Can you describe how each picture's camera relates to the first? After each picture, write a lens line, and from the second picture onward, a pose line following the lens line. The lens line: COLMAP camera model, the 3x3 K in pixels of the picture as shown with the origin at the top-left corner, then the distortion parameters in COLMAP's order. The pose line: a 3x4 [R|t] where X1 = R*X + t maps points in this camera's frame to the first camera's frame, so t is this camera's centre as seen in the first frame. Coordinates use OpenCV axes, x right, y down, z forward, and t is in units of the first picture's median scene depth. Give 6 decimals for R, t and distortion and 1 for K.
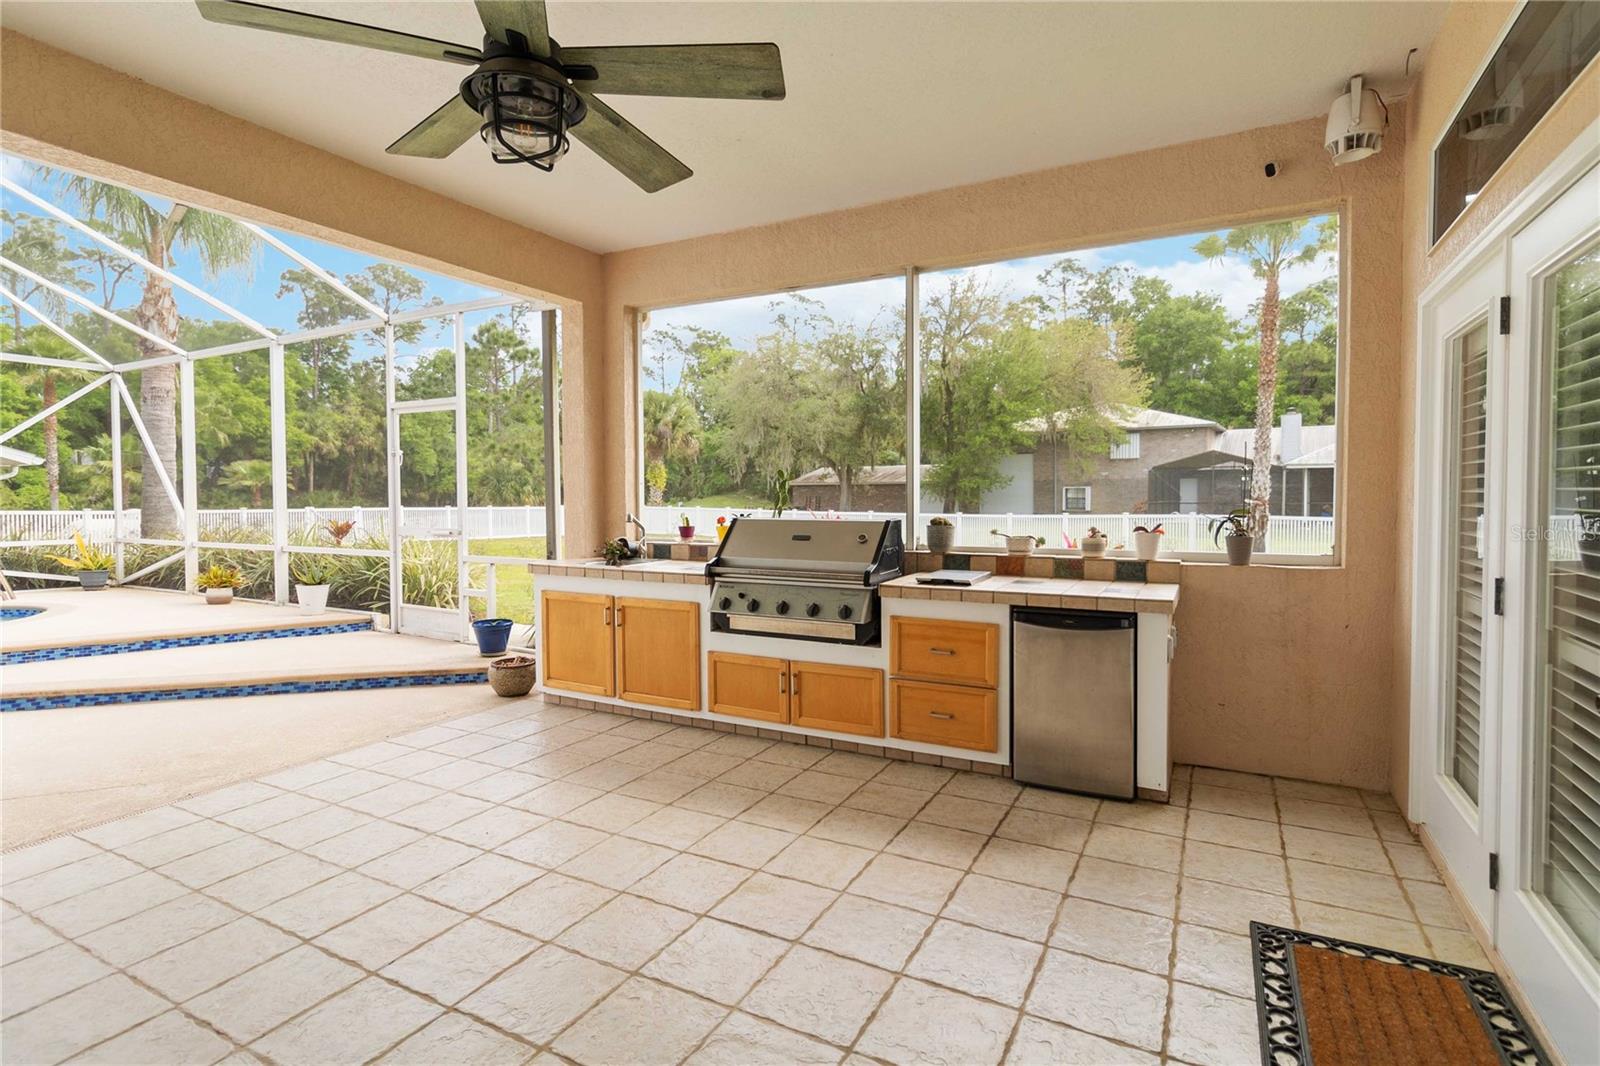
lens RADIAL K [[775.6, 0, 815.7], [0, 775.6, 524.4], [0, 0, 1]] dist [0.006851, -0.000121]
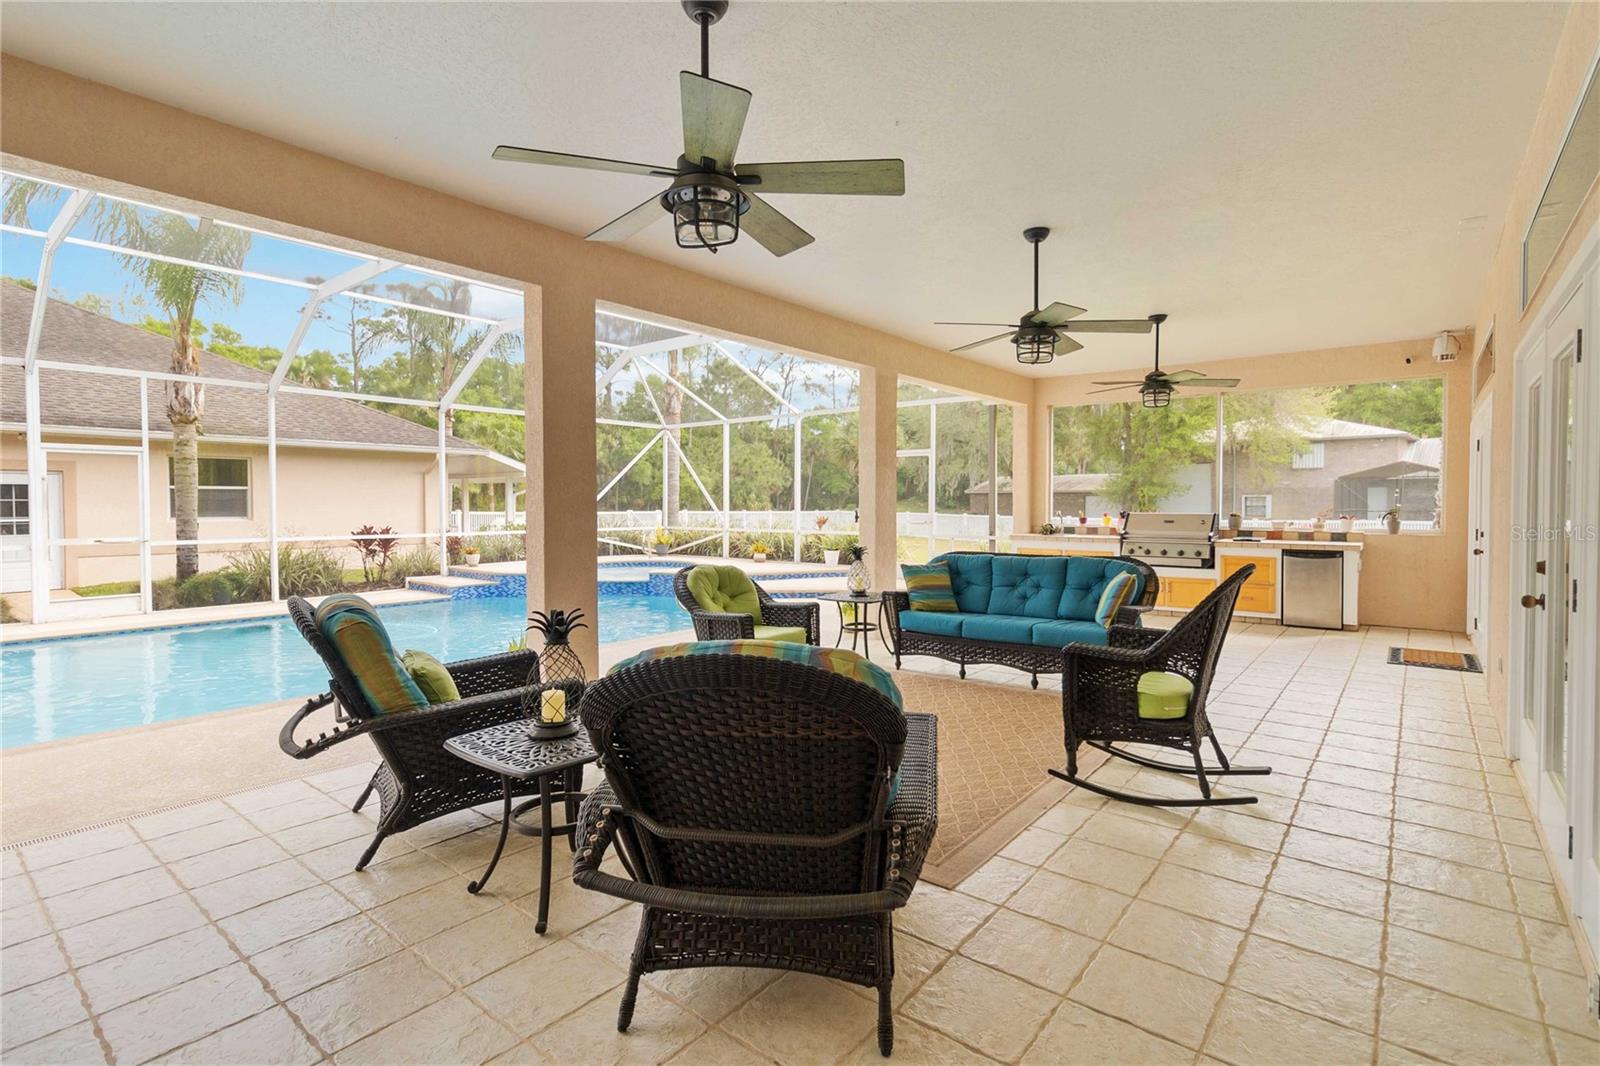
lens RADIAL K [[775.6, 0, 803.8], [0, 775.6, 523.2], [0, 0, 1]] dist [0.006851, -0.000121]
pose [[0.982067, 0.008163, -0.188354, -0.070341], [-0.010191, 0.999900, -0.009800, 0.006123], [0.188255, 0.011544, 0.982052, -0.152762]]
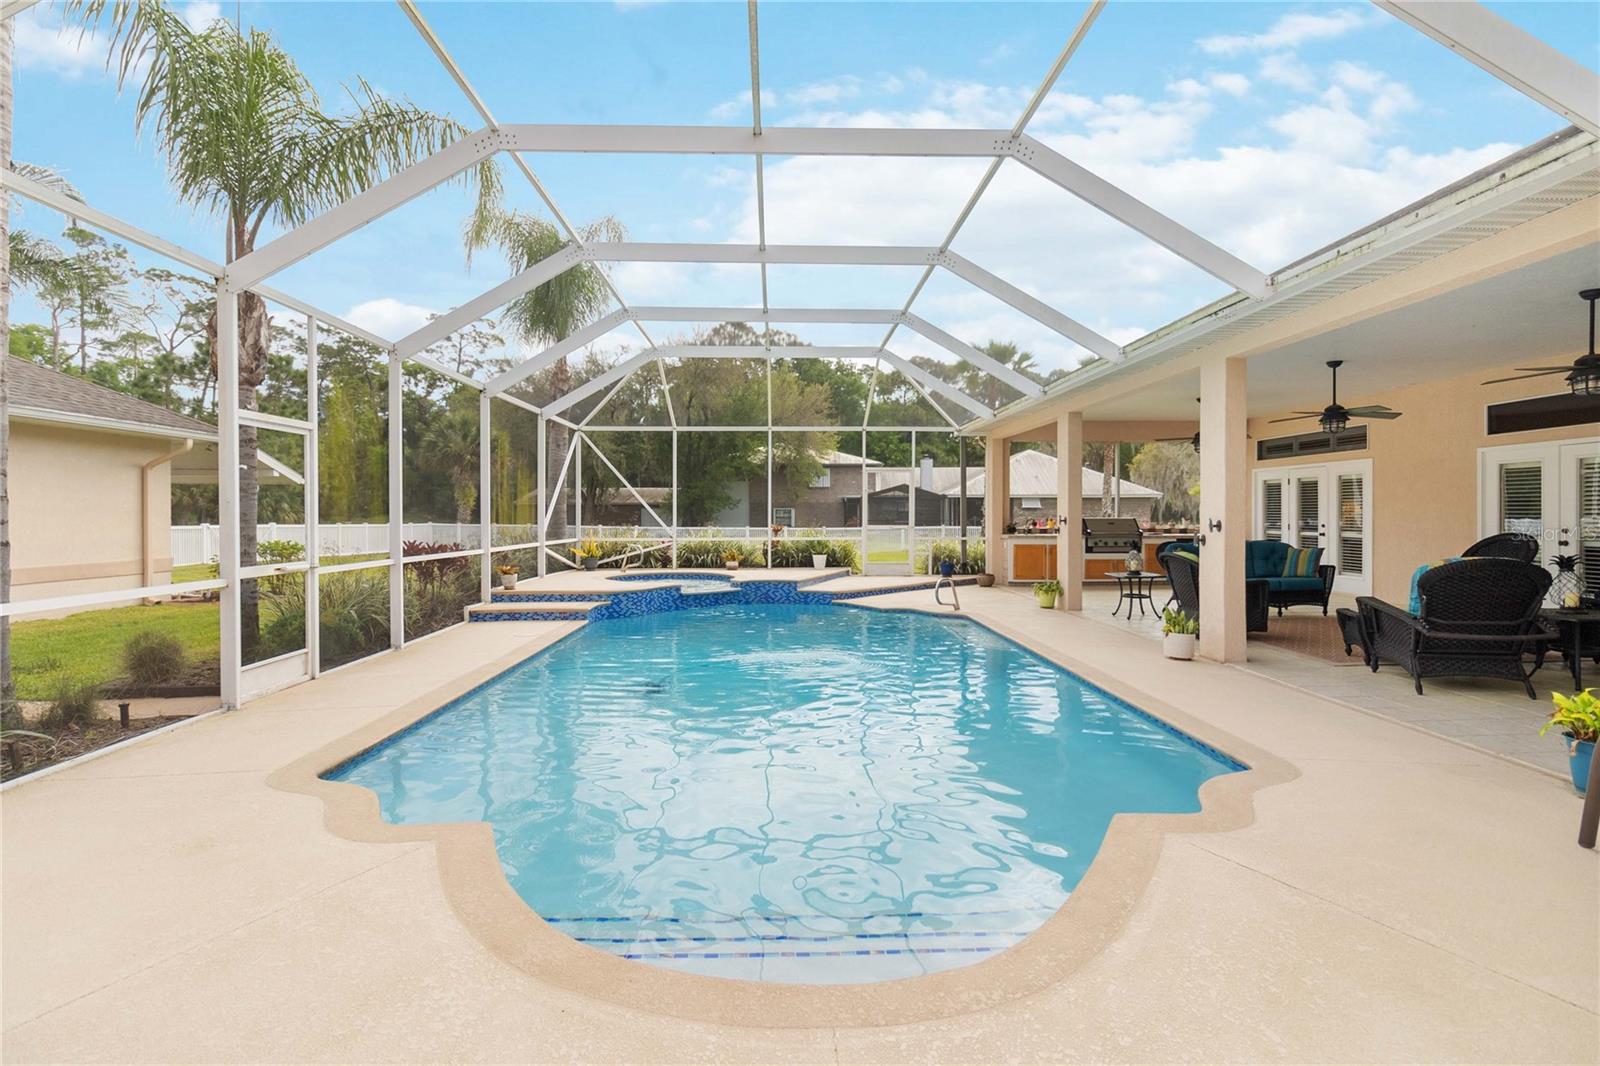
lens RADIAL K [[804.3, 0, 795.7], [0, 804.3, 522.9], [0, 0, 1]] dist [0.003175, 0.001181]
pose [[0.862248, -0.001234, 0.506485, -0.334494], [0.015986, 0.999565, -0.024779, 0.008411], [-0.506234, 0.029463, 0.861893, -0.145757]]
